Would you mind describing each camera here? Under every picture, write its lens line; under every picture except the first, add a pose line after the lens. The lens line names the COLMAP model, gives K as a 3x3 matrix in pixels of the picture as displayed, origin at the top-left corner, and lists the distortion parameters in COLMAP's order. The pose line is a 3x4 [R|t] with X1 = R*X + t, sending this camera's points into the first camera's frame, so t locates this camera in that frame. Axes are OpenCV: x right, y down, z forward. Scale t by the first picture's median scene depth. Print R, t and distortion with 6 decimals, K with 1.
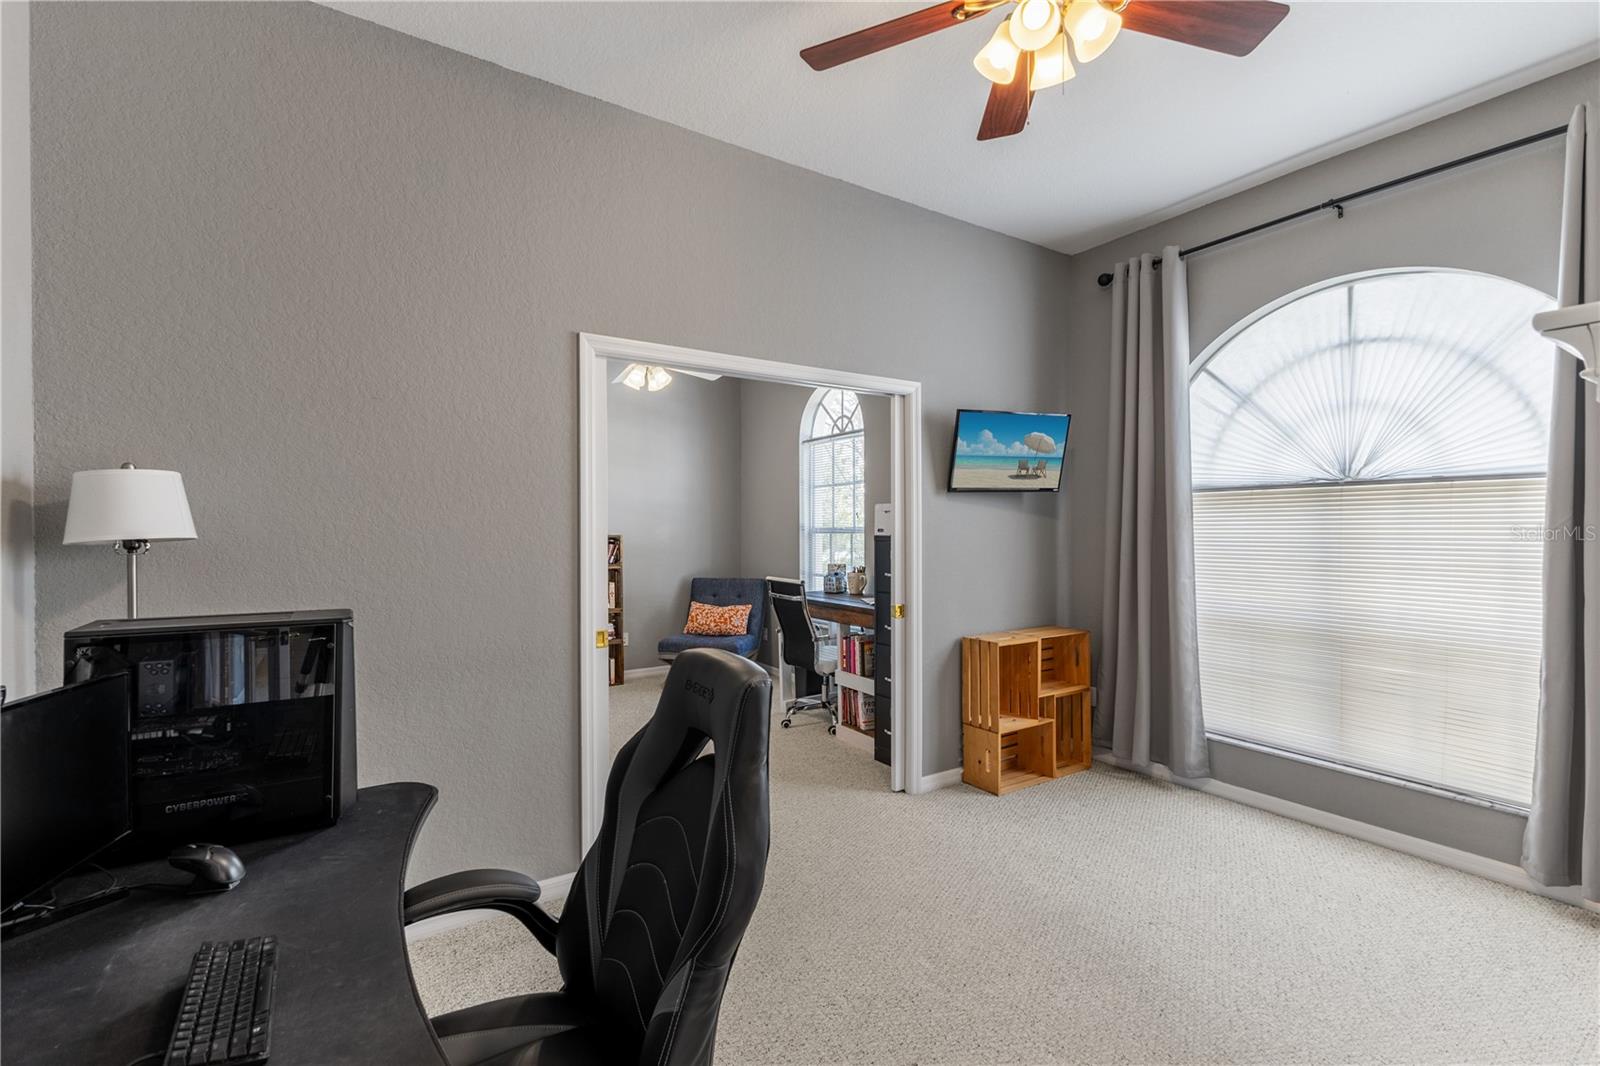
lens RADIAL K [[690.0, 0, 803.1], [0, 690.0, 533.1], [0, 0, 1]] dist [0.005179, -0.000210]
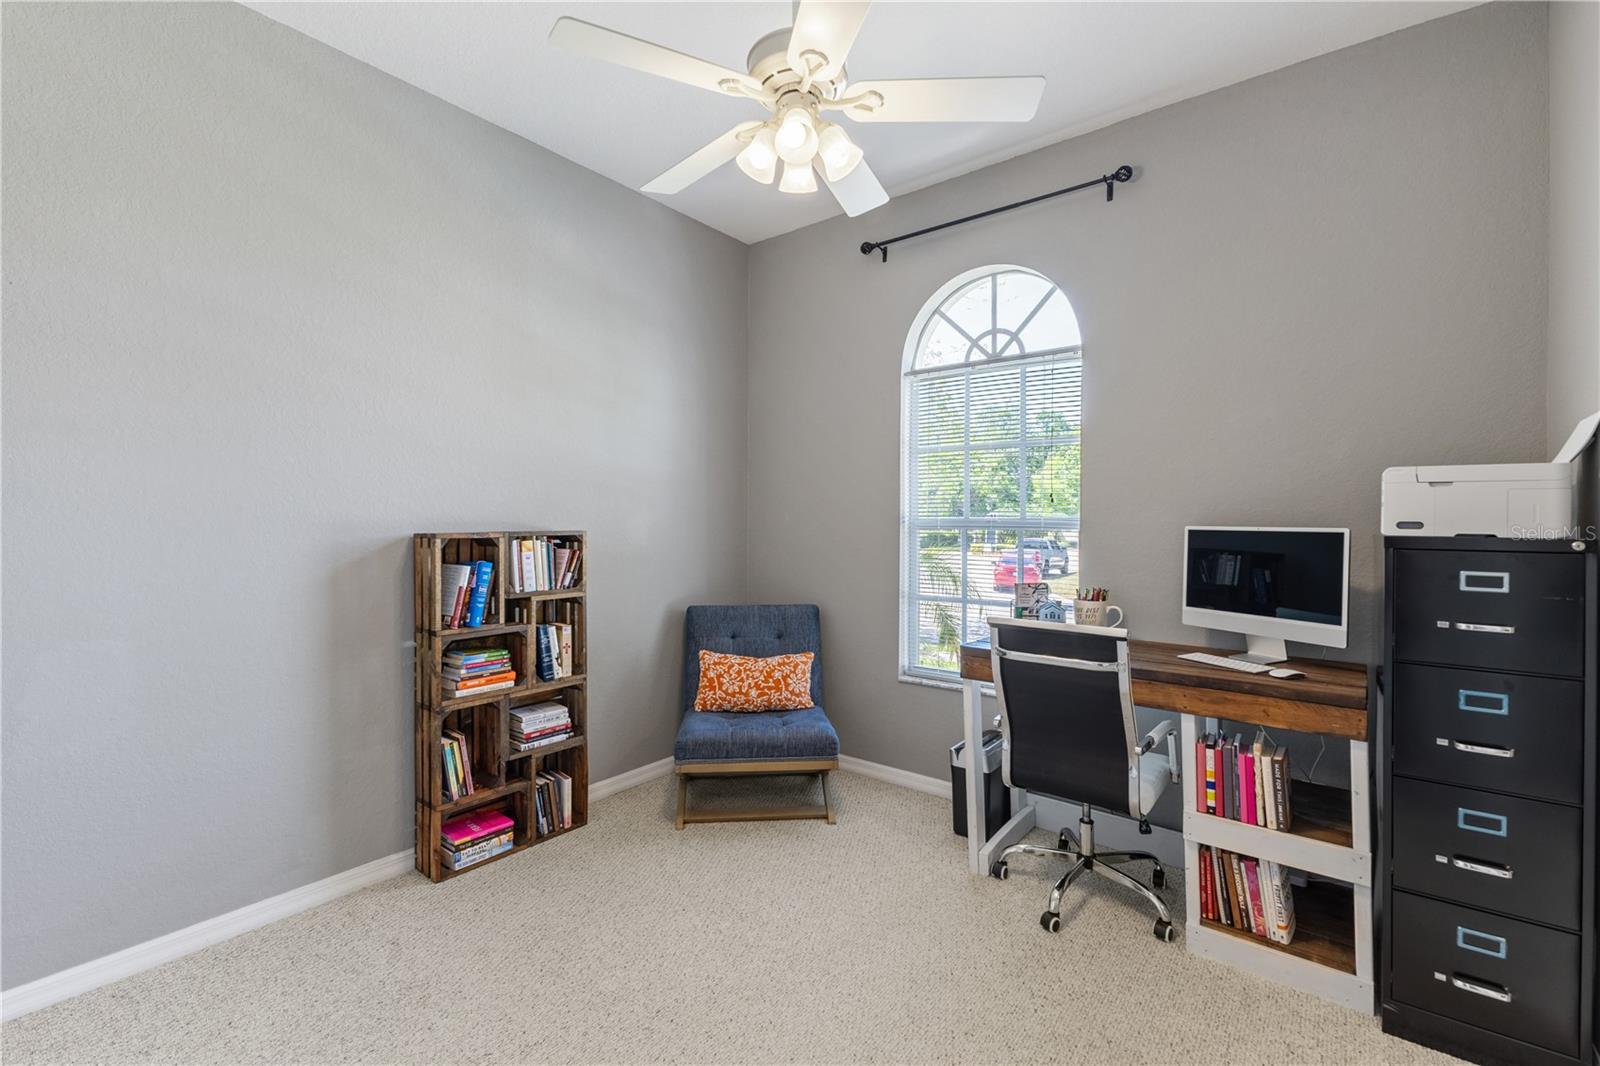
lens RADIAL K [[690.0, 0, 800.3], [0, 690.0, 528.7], [0, 0, 1]] dist [0.005179, -0.000210]
pose [[0.949309, 0.001547, 0.314340, -0.280626], [-0.002956, 0.999988, 0.004006, -0.001685], [-0.314330, -0.004732, 0.949302, 0.480806]]
